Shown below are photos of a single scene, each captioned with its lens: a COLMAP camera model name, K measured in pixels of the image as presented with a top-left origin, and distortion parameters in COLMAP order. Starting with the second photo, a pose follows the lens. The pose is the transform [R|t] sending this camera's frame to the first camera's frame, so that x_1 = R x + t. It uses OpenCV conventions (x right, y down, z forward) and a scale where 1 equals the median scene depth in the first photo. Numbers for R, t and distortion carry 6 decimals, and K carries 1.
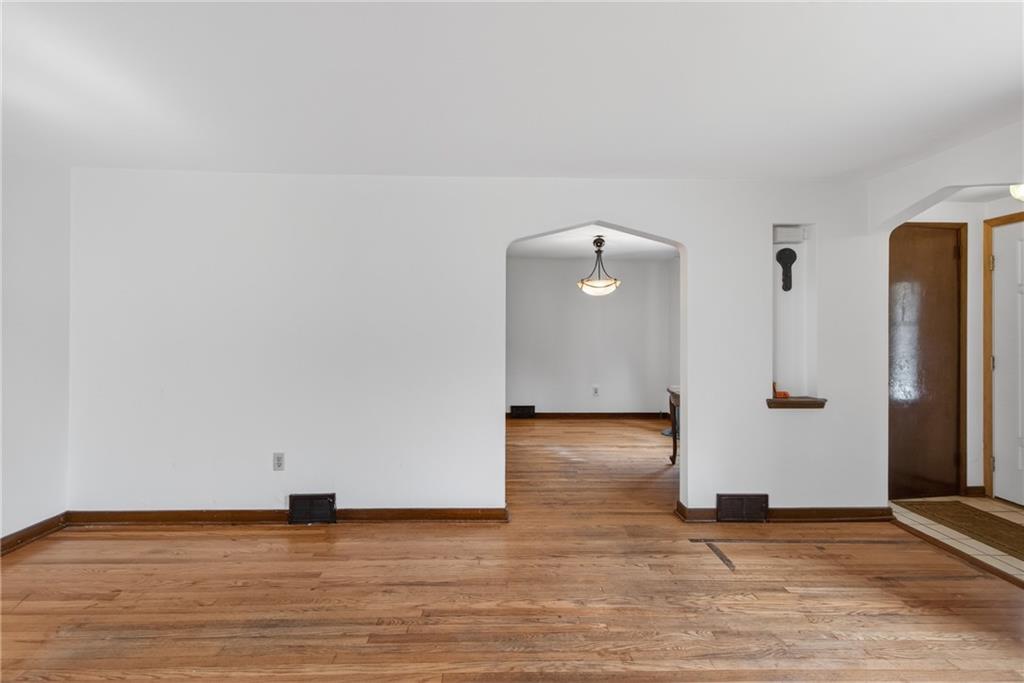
lens RADIAL K [[473.5, 0, 512.0], [0, 473.5, 341.5], [0, 0, 1]] dist [0.008362, 0.000478]
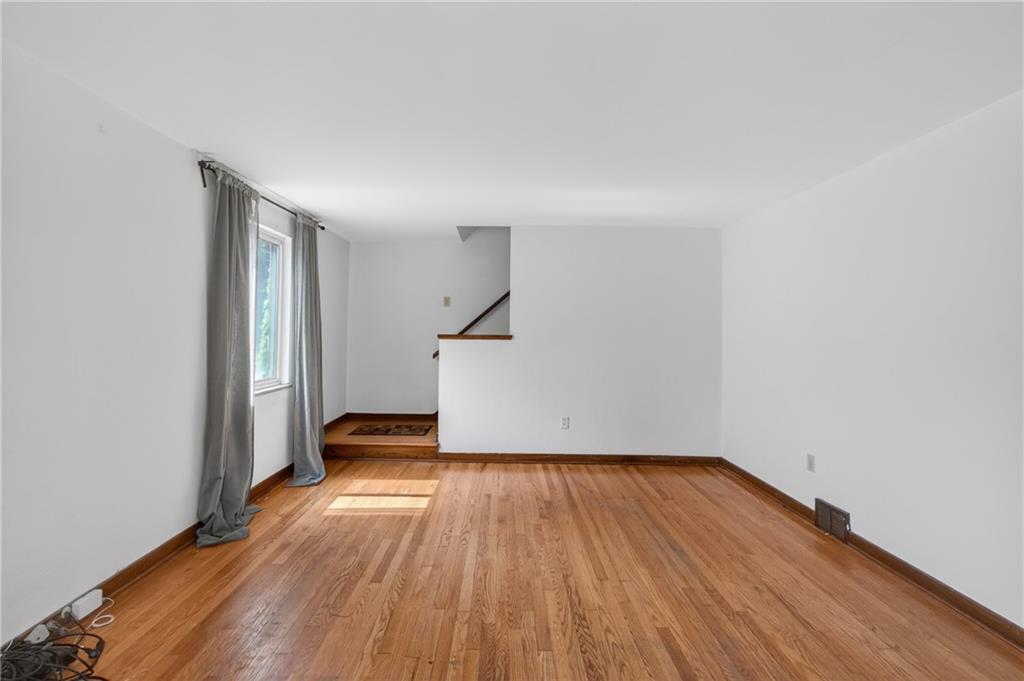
lens RADIAL K [[473.5, 0, 512.0], [0, 473.5, 340.5], [0, 0, 1]] dist [0.008362, 0.000478]
pose [[-0.017076, 0.008204, -0.999821, 0.565829], [-0.033456, 0.999402, 0.008772, -0.008060], [0.999294, 0.033600, -0.016792, 0.330223]]
